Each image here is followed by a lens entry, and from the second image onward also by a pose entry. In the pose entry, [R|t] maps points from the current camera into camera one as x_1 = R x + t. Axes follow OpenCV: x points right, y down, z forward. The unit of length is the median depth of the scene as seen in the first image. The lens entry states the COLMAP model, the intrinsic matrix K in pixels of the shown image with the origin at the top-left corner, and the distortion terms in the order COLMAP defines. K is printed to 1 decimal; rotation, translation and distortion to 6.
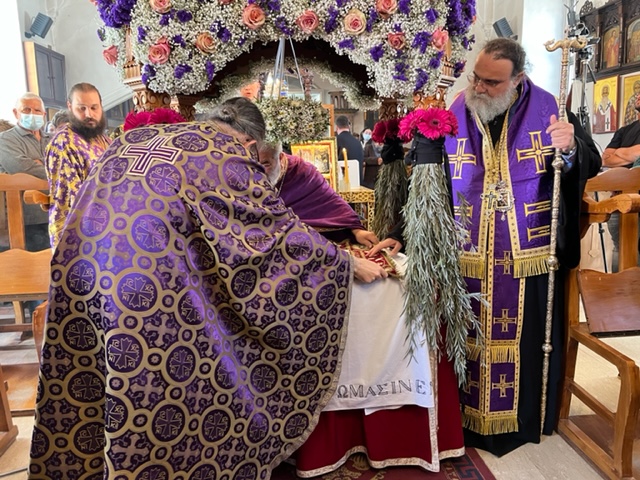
lens RADIAL K [[493.8, 0, 320.0], [0, 493.8, 240.0], [0, 0, 1]] dist [-0.004623, -0.001990]
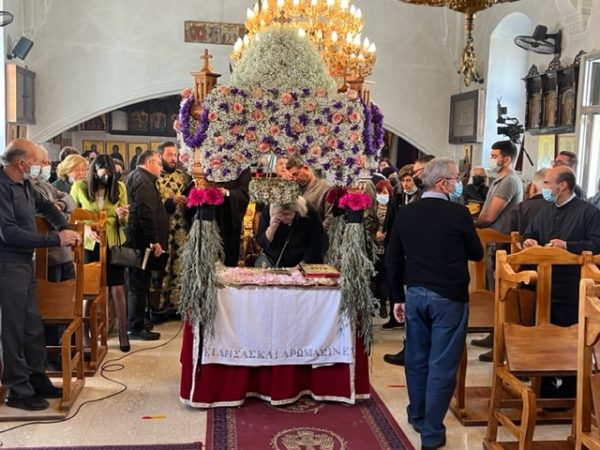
lens RADIAL K [[634.7, 0, 300.0], [0, 634.7, 225.0], [0, 0, 1]] dist [0.058038, -0.011881]
pose [[0.998155, 0.049450, 0.035246, -0.062259], [-0.046665, 0.996024, -0.075888, 0.038656], [-0.038858, 0.074103, 0.996493, -1.413228]]
